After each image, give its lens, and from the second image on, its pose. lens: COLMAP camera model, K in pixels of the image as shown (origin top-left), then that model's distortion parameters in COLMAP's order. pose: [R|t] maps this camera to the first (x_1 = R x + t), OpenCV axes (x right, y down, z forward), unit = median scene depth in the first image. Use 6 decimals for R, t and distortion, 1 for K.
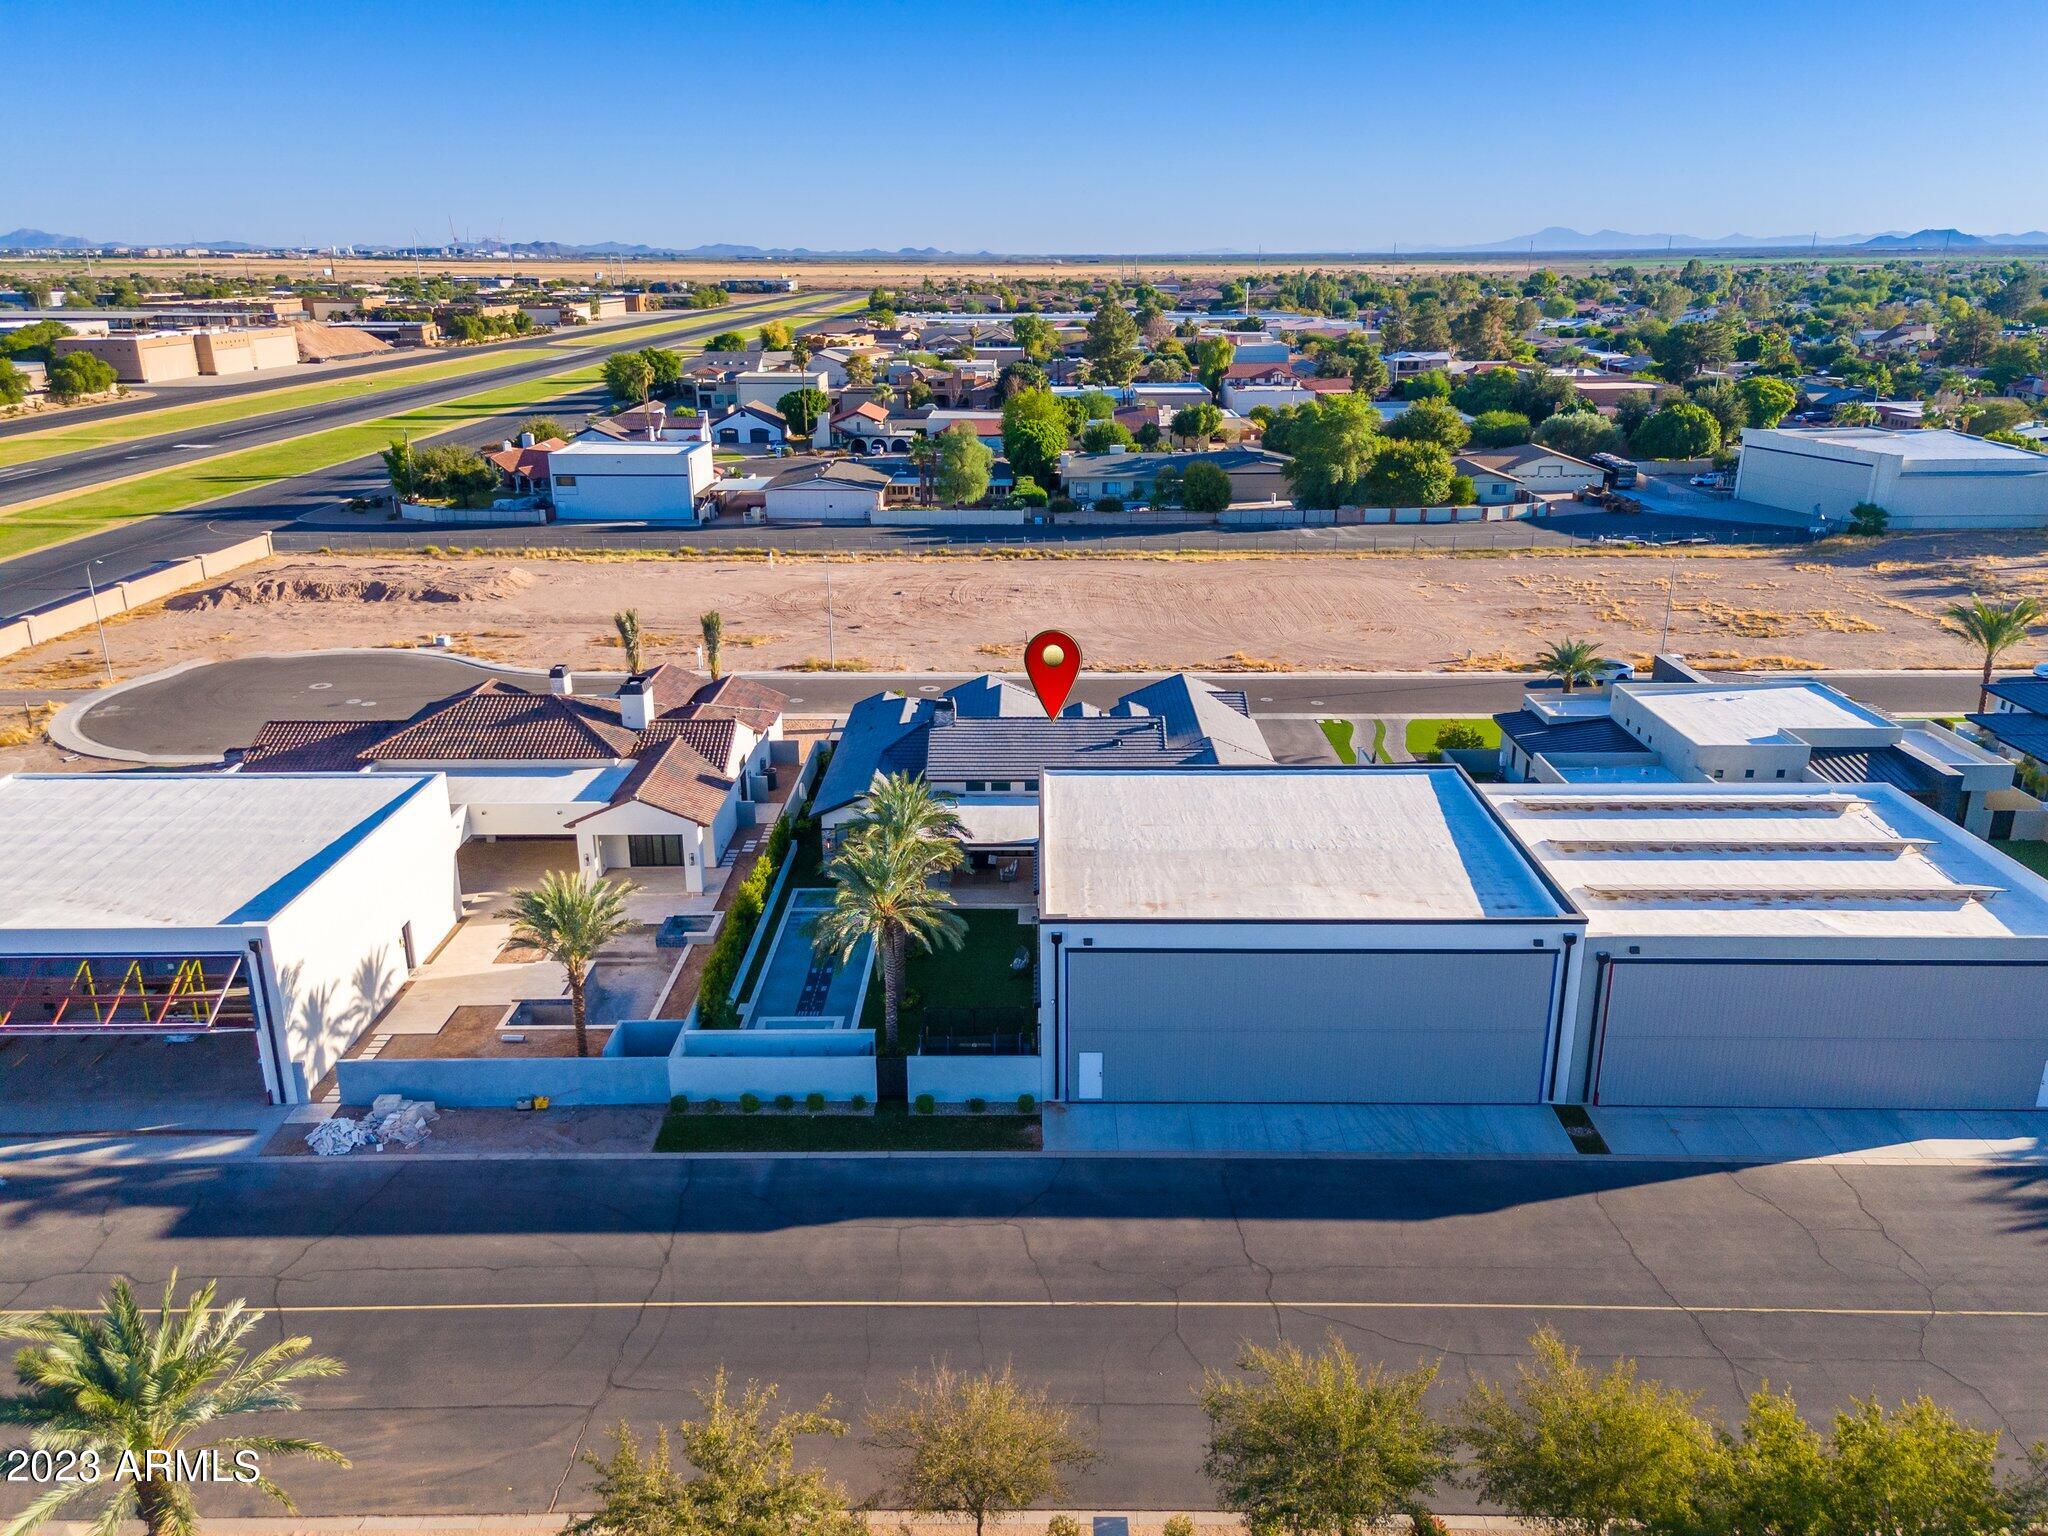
lens RADIAL K [[1507.9, 0, 1042.3], [0, 1507.9, 771.8], [0, 0, 1]] dist [0.081065, -0.051433]
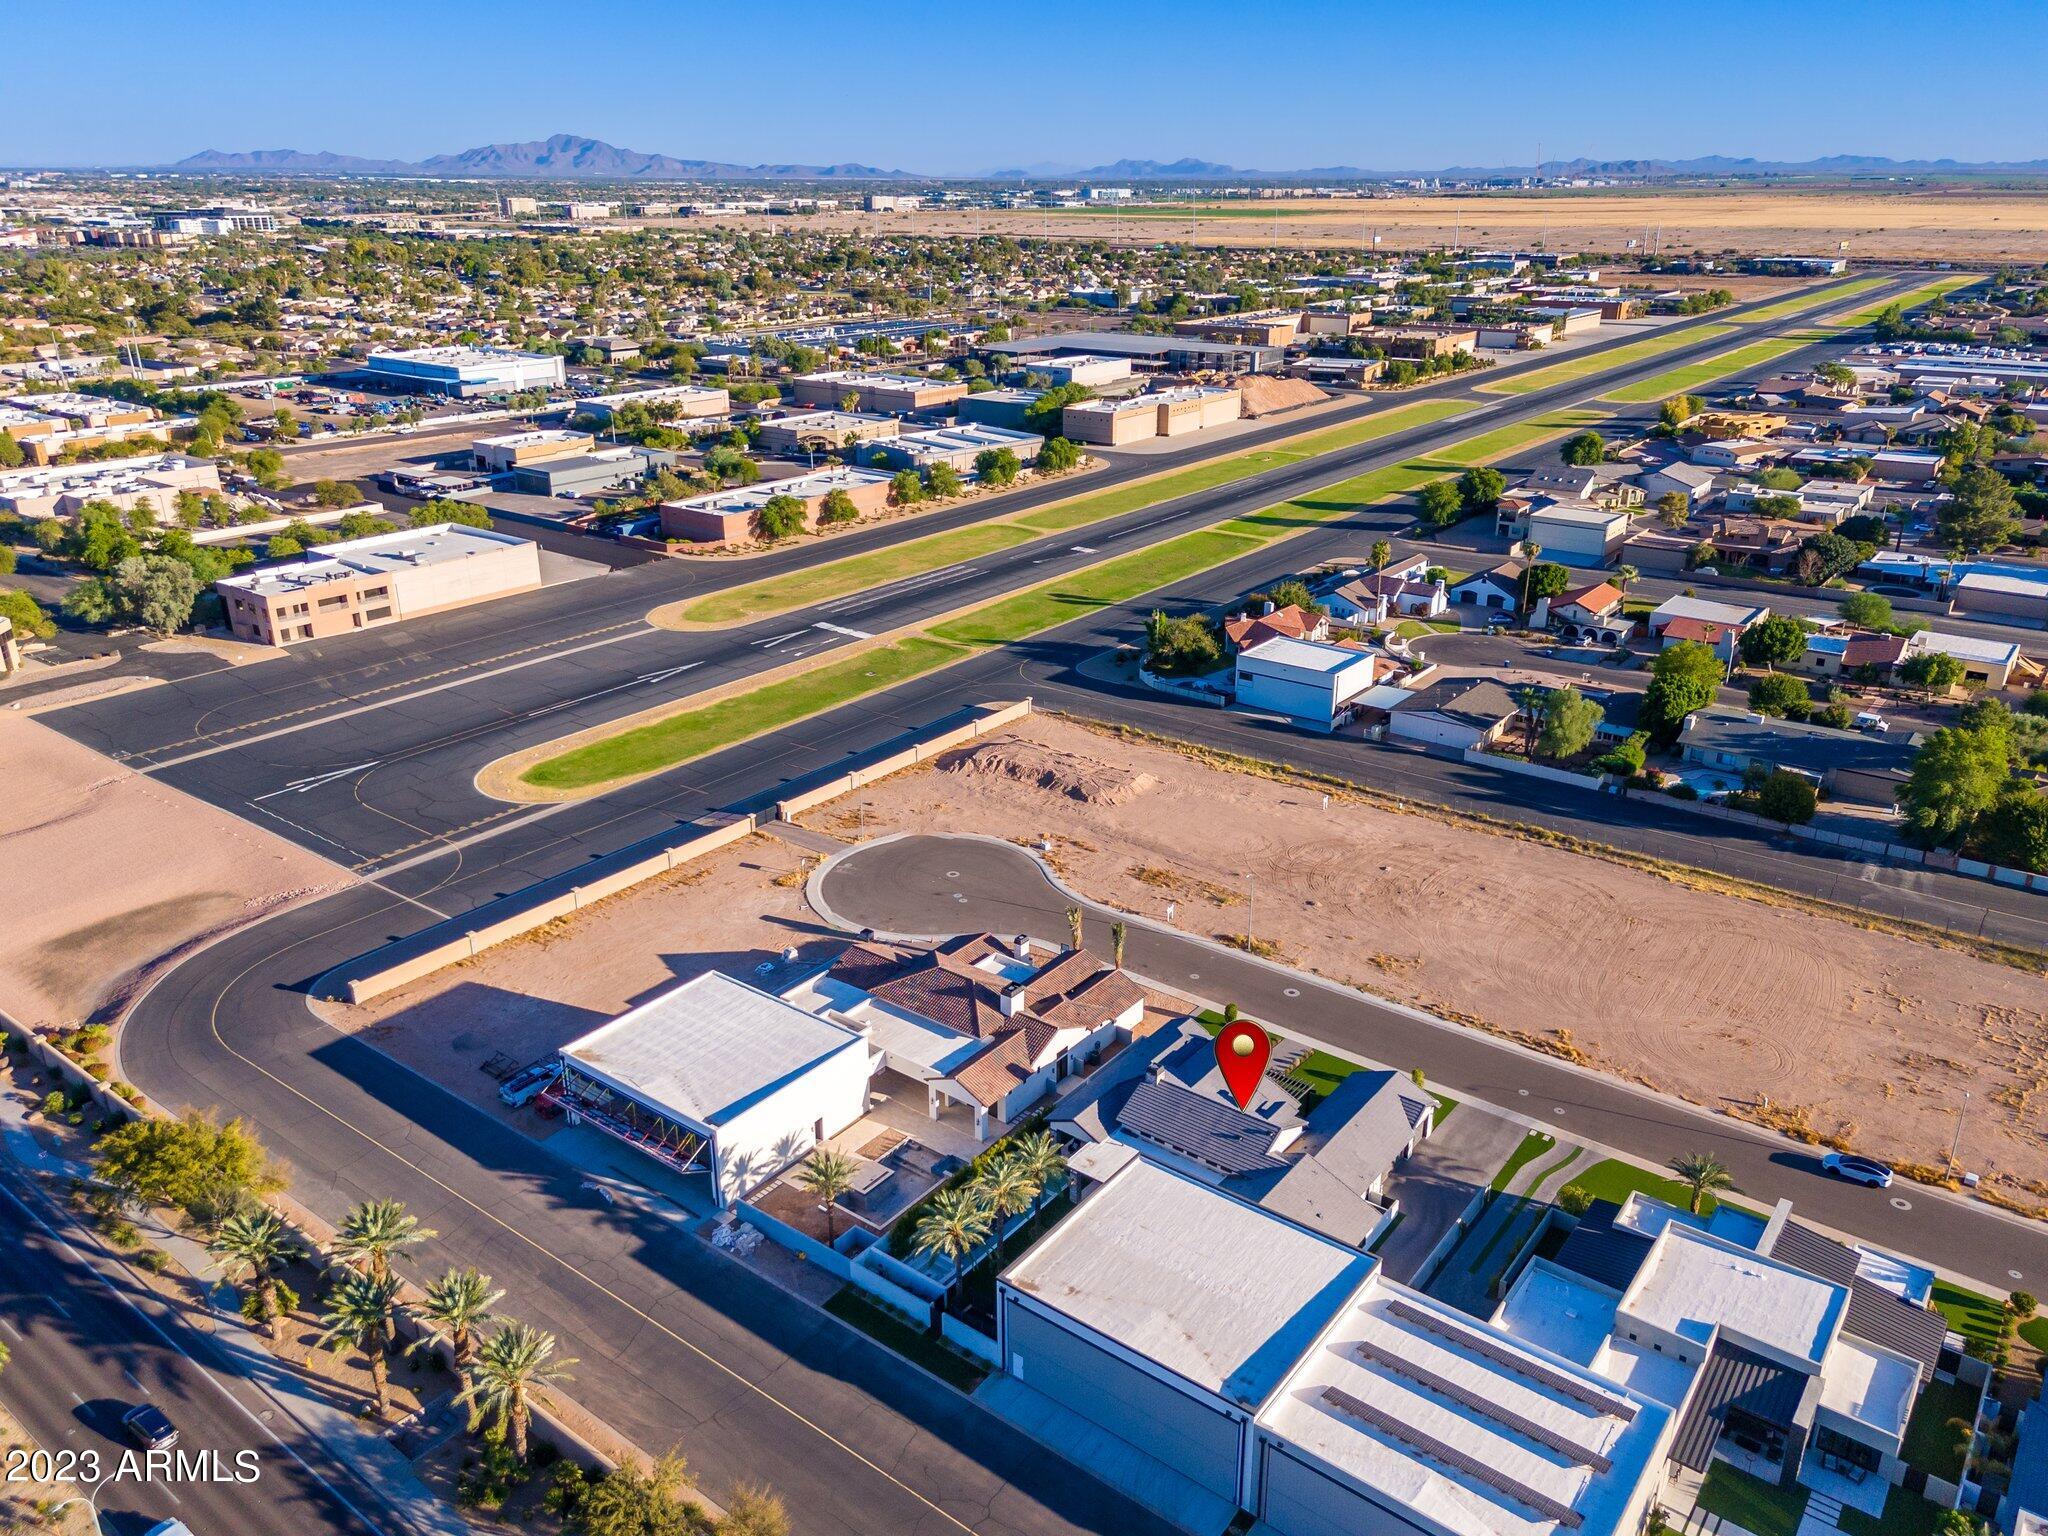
lens RADIAL K [[1521.7, 0, 1024.0], [0, 1521.7, 768.0], [0, 0, 1]] dist [0.054908, -0.000401]
pose [[0.792425, 0.223154, -0.567684, 0.619999], [-0.197921, 0.974388, 0.106752, -0.465625], [0.576966, 0.027764, 0.816296, -0.340425]]
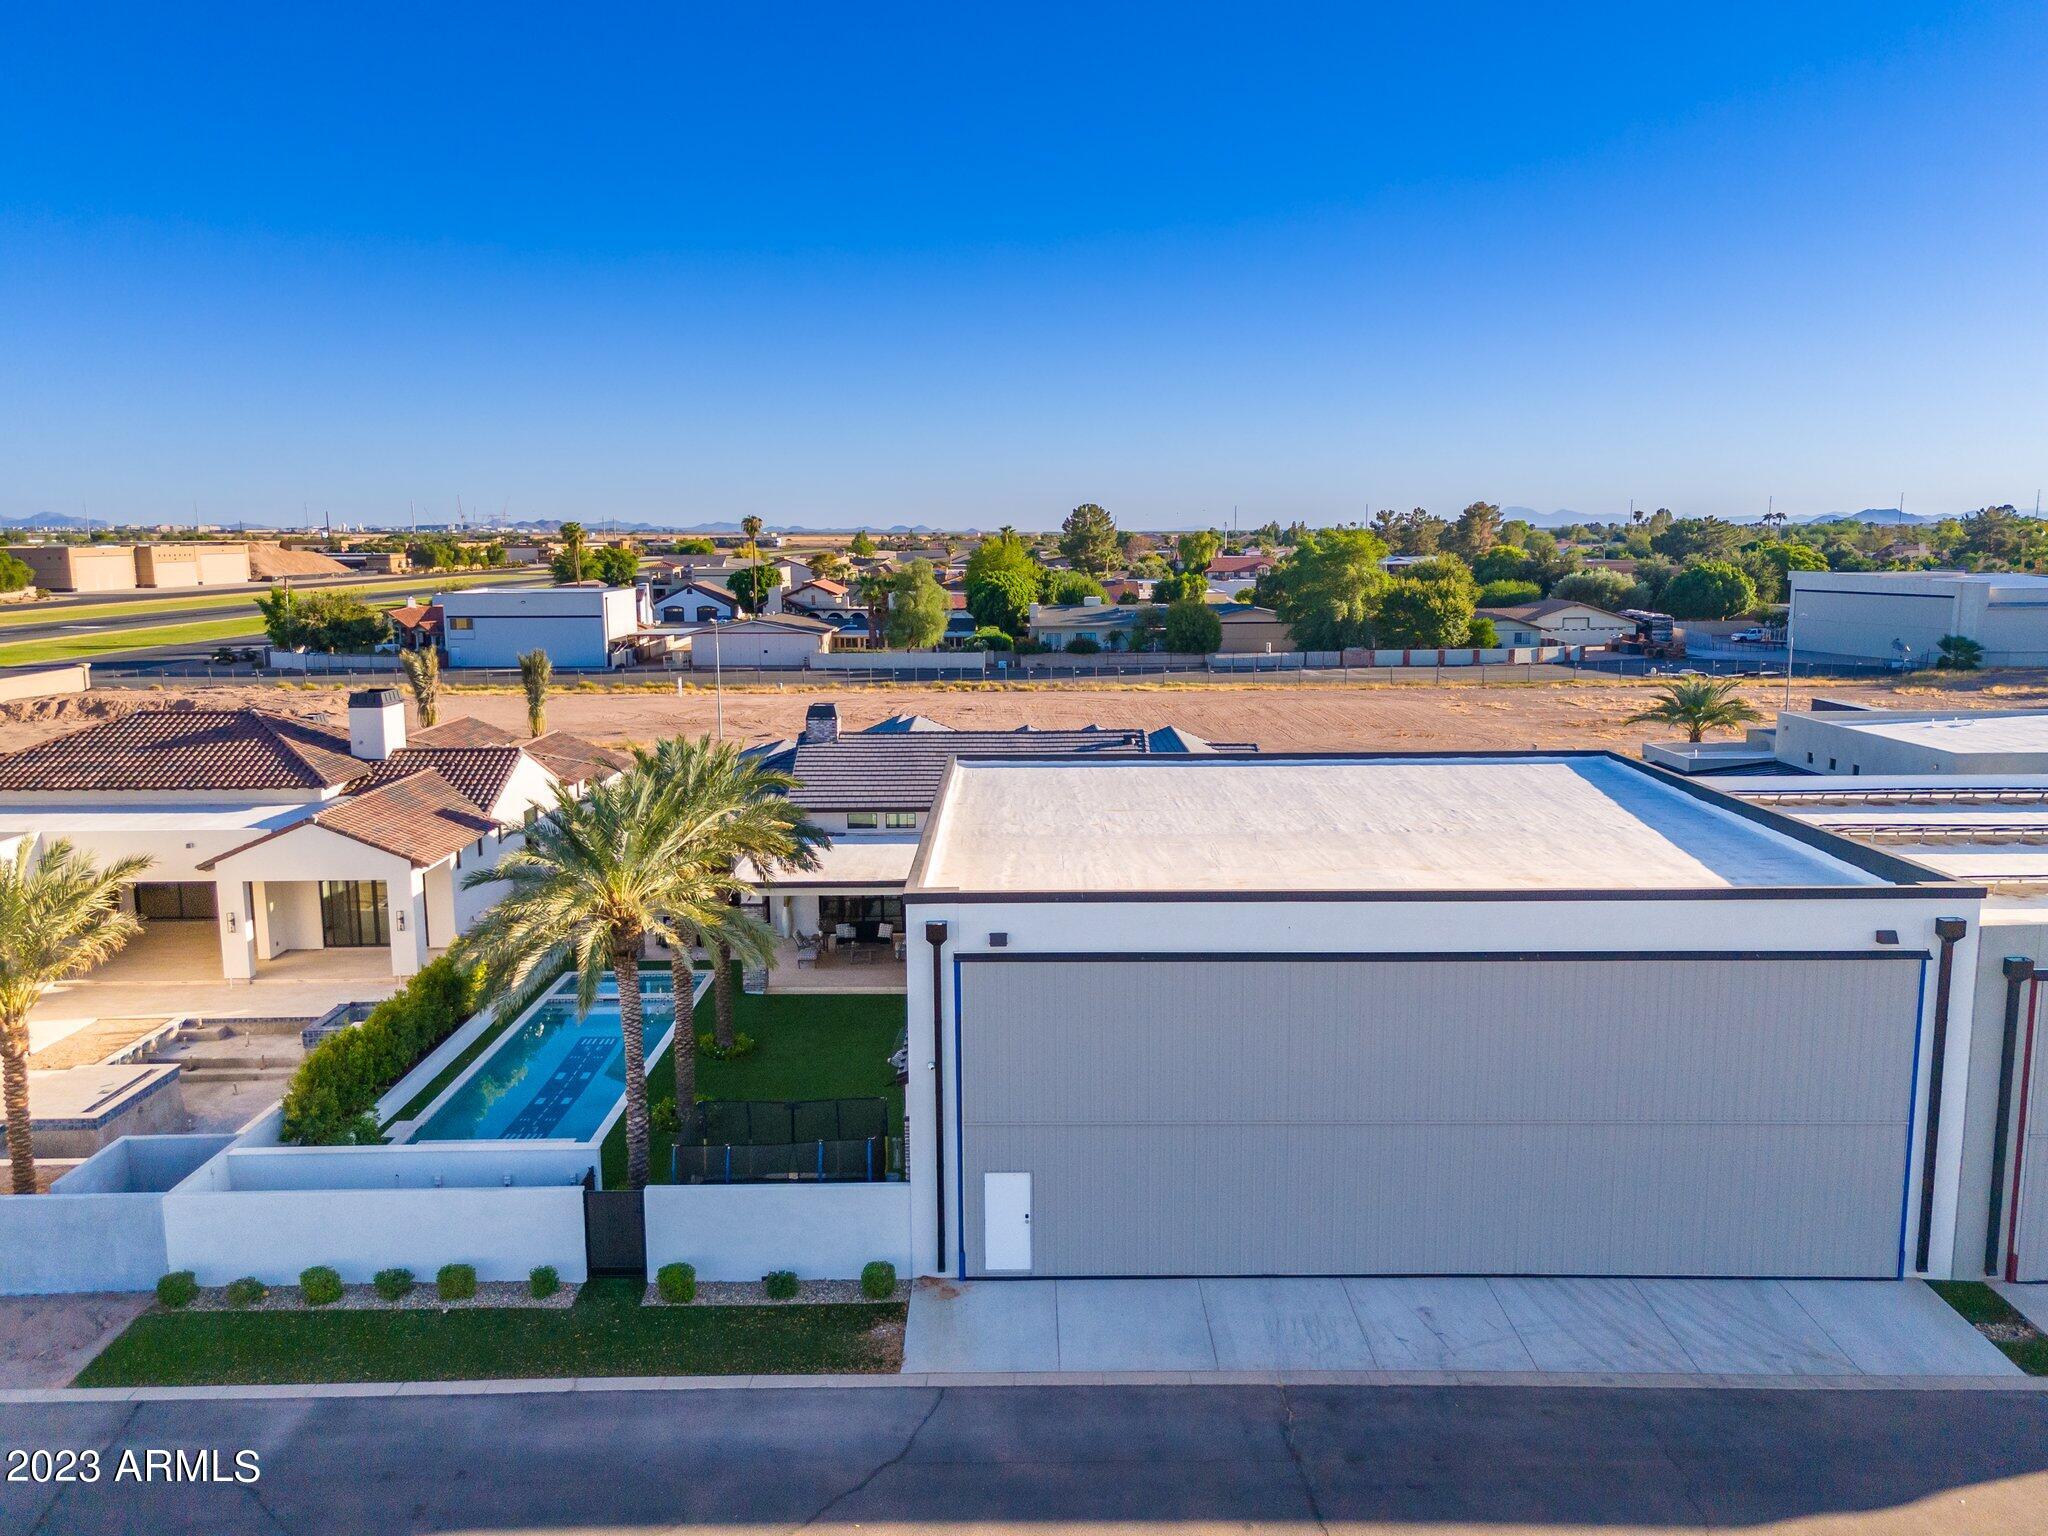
lens RADIAL K [[1507.9, 0, 1042.3], [0, 1507.9, 771.8], [0, 0, 1]] dist [0.081065, -0.051433]
pose [[0.999954, -0.002299, 0.009358, 0.026893], [0.003866, 0.985254, -0.171056, 0.095537], [-0.008826, 0.171084, 0.985217, 0.323351]]
